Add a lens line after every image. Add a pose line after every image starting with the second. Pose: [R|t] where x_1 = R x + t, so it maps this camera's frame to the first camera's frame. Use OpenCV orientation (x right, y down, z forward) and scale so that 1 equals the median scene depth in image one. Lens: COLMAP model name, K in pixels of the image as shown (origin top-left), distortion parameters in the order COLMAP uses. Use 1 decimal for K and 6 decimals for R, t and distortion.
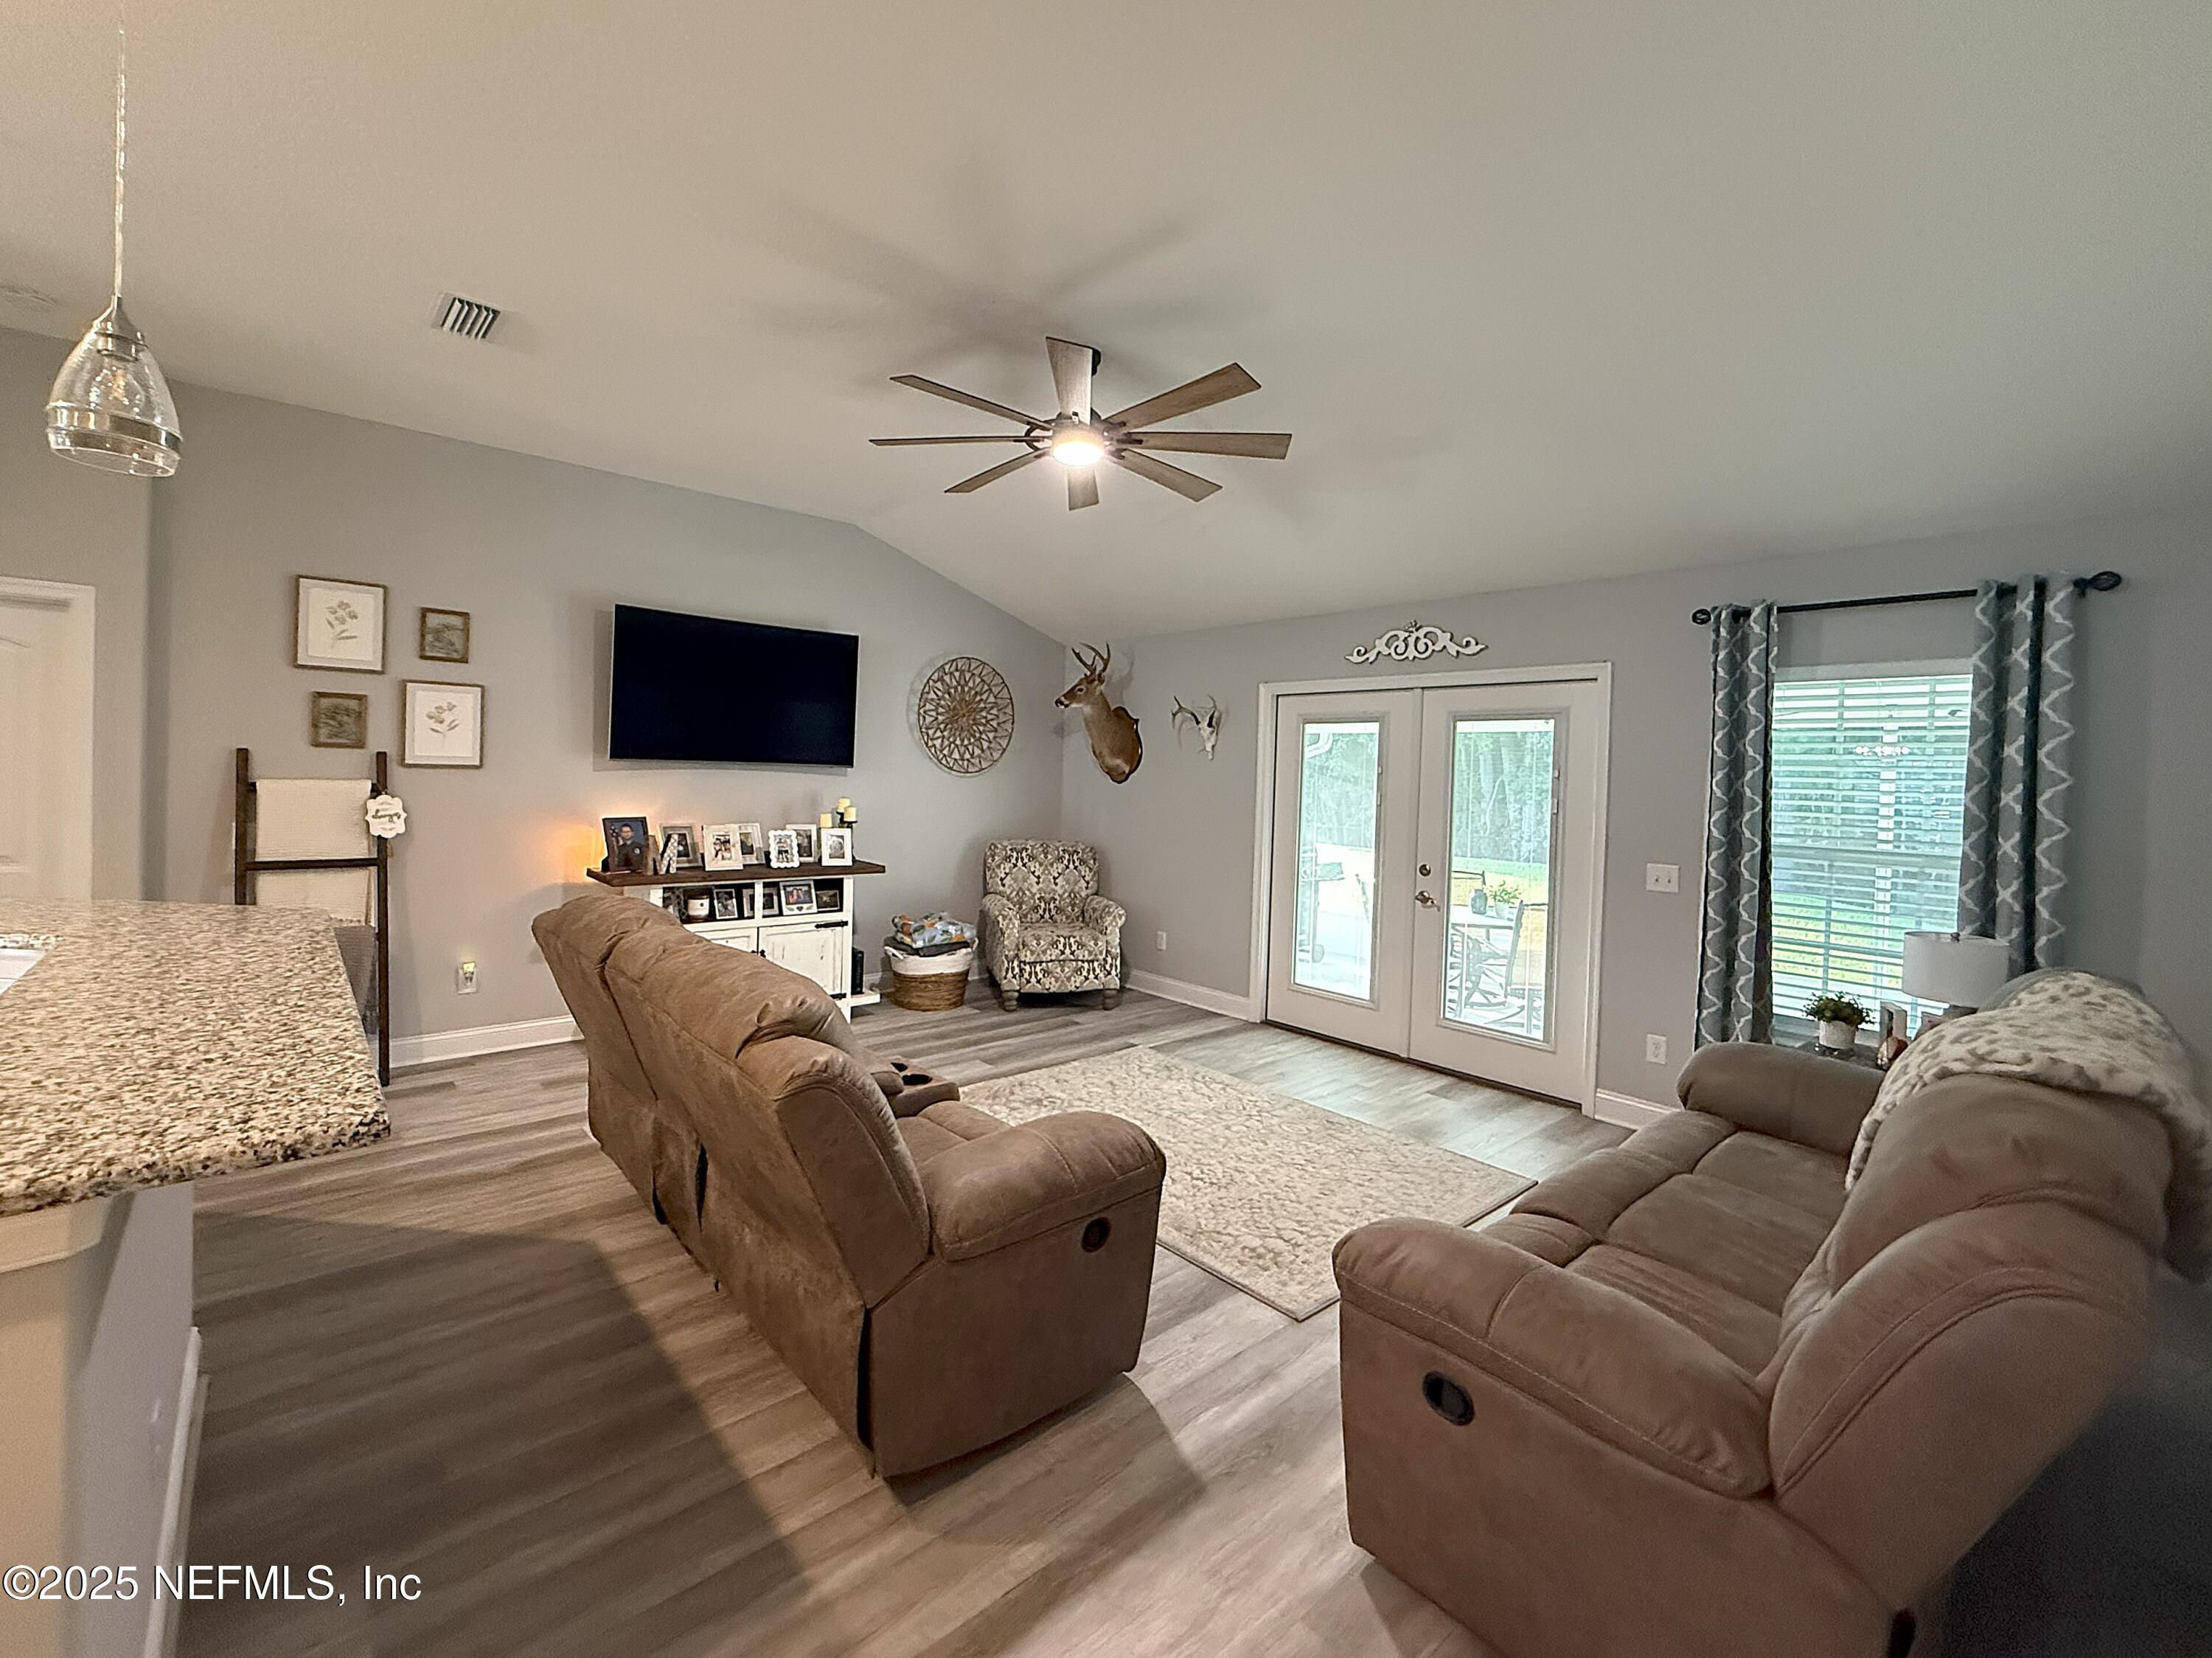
lens RADIAL K [[921.1, 0, 1040.2], [0, 921.1, 788.2], [0, 0, 1]] dist [-0.001126, -0.000247]
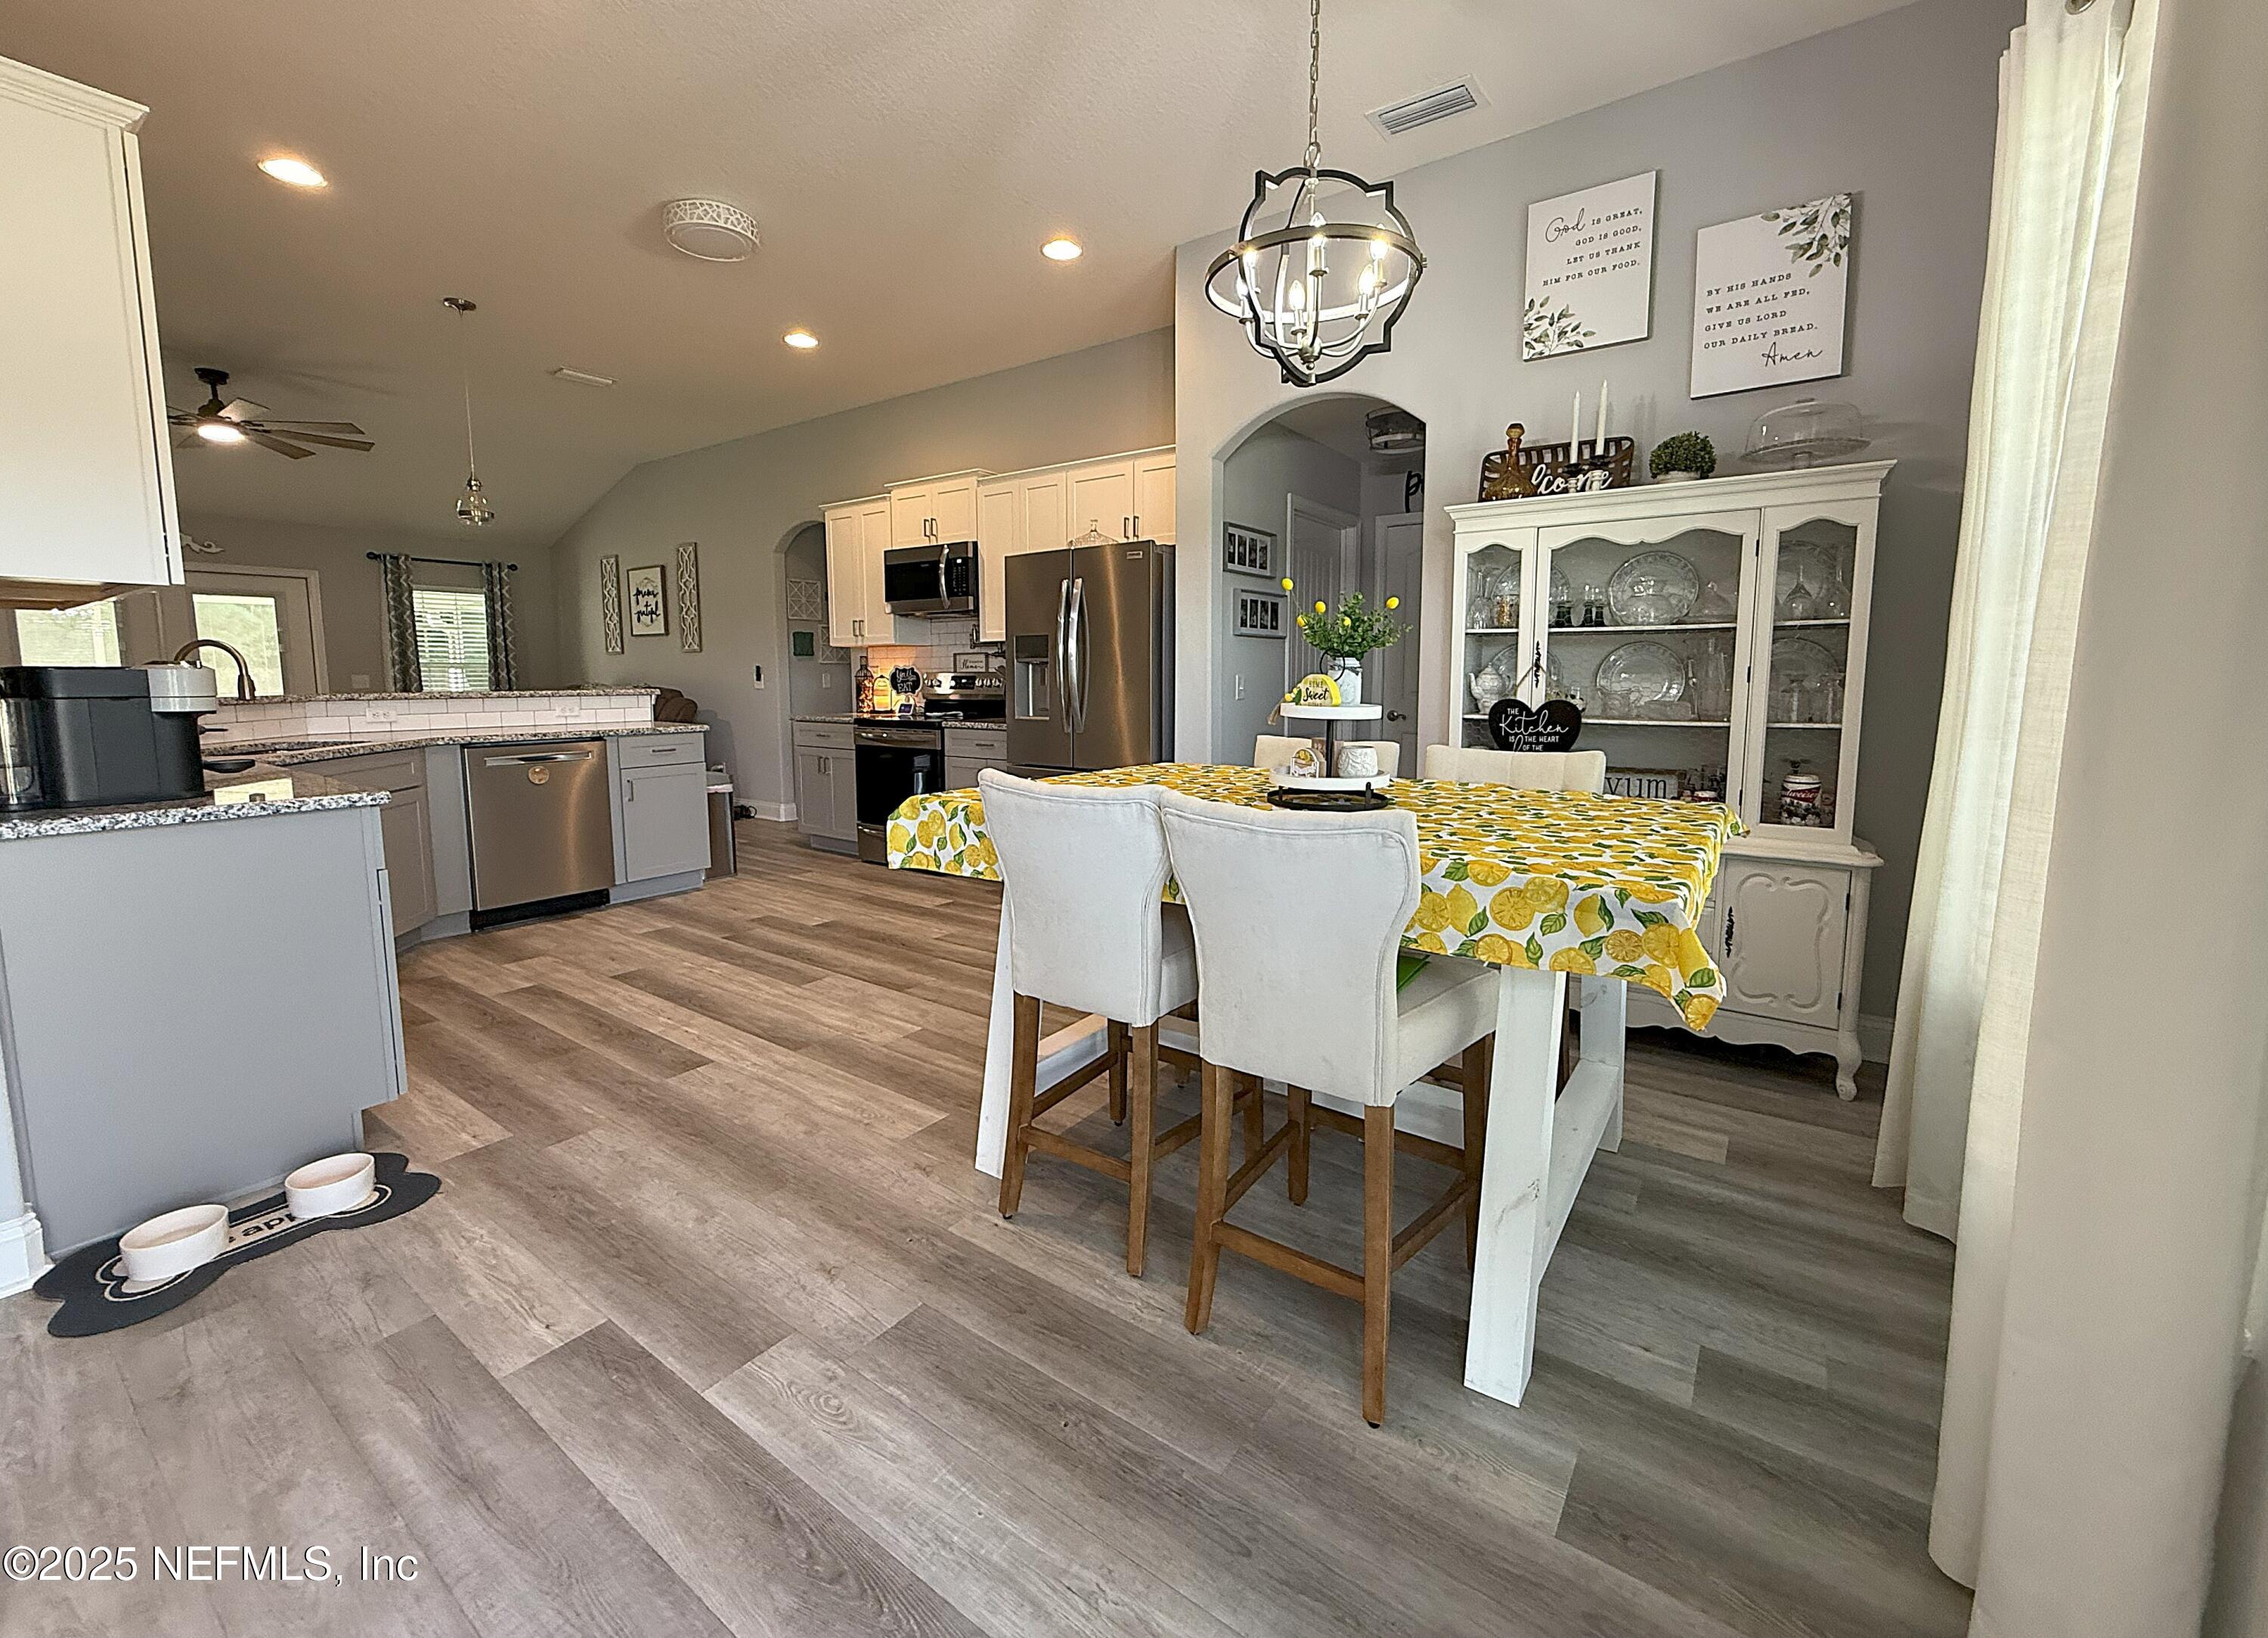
lens RADIAL K [[917.5, 0, 1140.1], [0, 917.5, 763.5], [0, 0, 1]] dist [-0.002128, -0.000278]
pose [[-0.253610, -0.123328, 0.959412, -1.822479], [0.015560, 0.991191, 0.131526, 0.037853], [-0.967181, 0.048285, -0.249457, -0.157969]]
